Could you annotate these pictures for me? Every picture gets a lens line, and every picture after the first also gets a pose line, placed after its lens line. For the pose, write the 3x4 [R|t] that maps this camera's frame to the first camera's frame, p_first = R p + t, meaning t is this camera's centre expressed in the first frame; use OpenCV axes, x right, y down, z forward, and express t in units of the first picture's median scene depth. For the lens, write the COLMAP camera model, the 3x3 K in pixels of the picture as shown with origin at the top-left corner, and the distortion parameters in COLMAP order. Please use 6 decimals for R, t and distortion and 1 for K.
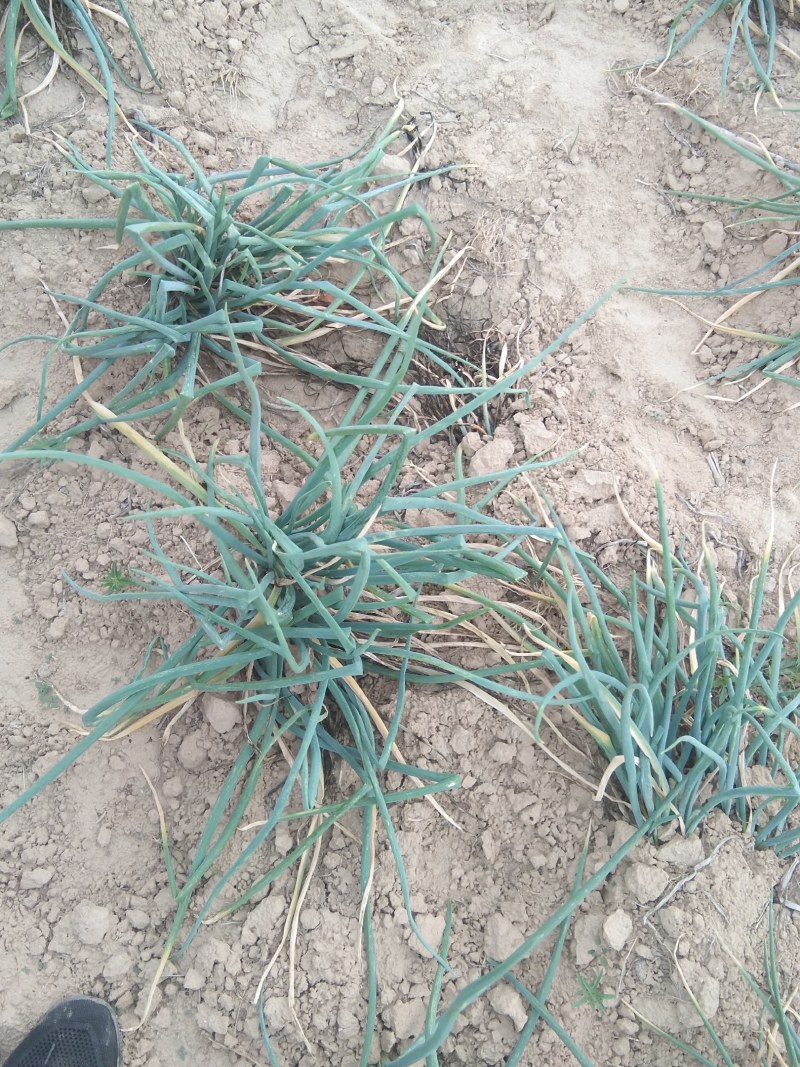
lens RADIAL K [[1028.5, 0, 406.3], [0, 1028.5, 532.0], [0, 0, 1]] dist [0.114598, -0.195548]
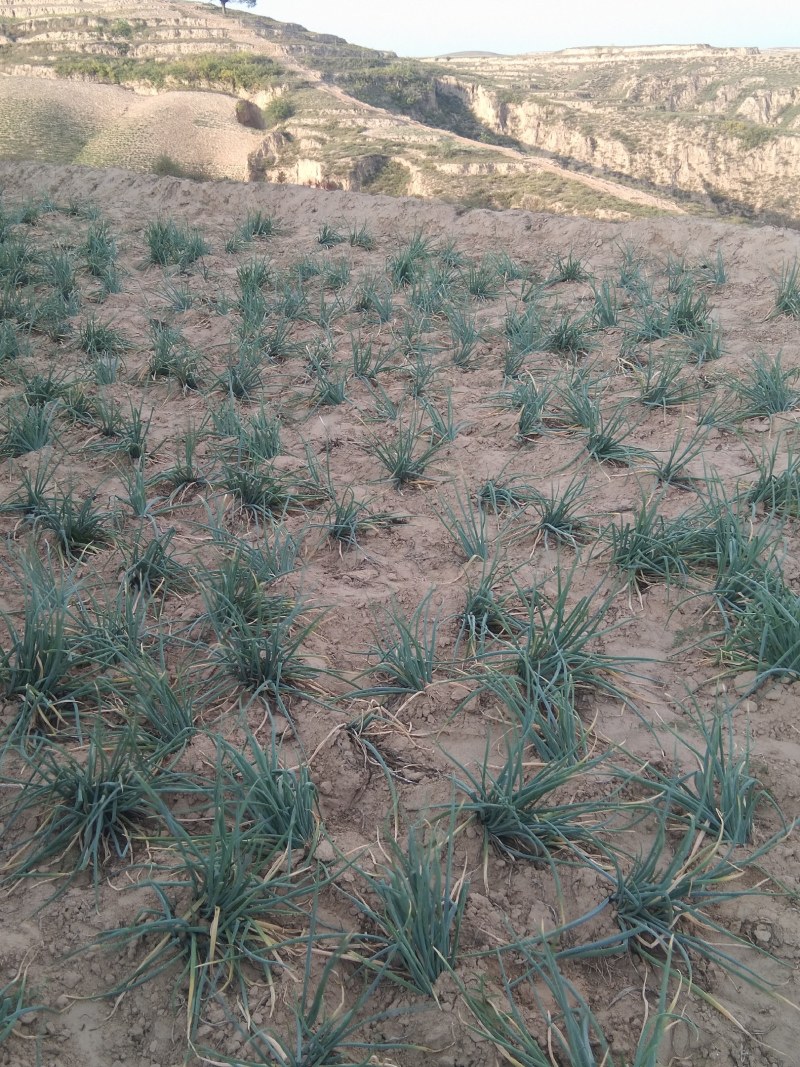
lens RADIAL K [[1028.5, 0, 406.3], [0, 1028.5, 532.0], [0, 0, 1]] dist [0.114598, -0.195548]
pose [[0.942089, -0.187343, 0.278155, 0.579970], [0.333378, 0.613261, -0.716080, 0.980708], [-0.036429, 0.767342, 0.640202, -0.619164]]
